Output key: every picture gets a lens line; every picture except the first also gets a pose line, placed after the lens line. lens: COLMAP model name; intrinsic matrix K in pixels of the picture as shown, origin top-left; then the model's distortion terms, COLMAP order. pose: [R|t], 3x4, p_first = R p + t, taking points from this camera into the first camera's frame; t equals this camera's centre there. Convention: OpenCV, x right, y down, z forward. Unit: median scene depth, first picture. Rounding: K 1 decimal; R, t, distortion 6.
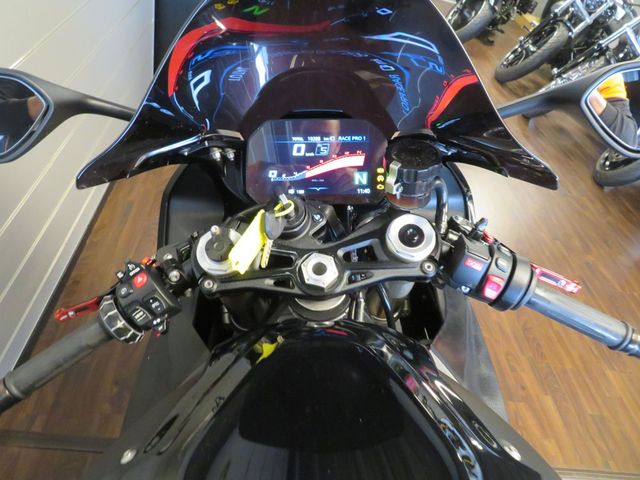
lens RADIAL K [[444.1, 0, 320.0], [0, 444.1, 240.0], [0, 0, 1]] dist [-0.005458, -0.000324]
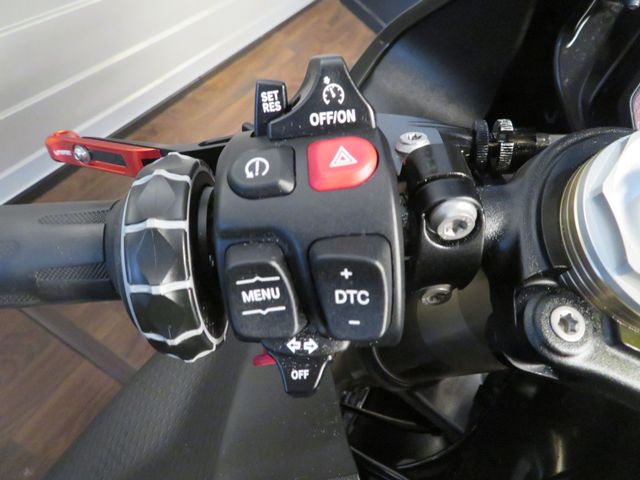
lens RADIAL K [[444.1, 0, 320.0], [0, 444.1, 240.0], [0, 0, 1]] dist [-0.005458, -0.000324]
pose [[0.853007, 0.512572, -0.098233, -0.370015], [-0.504161, 0.857941, 0.098787, 0.106790], [0.134914, -0.034741, 0.990248, 0.773339]]
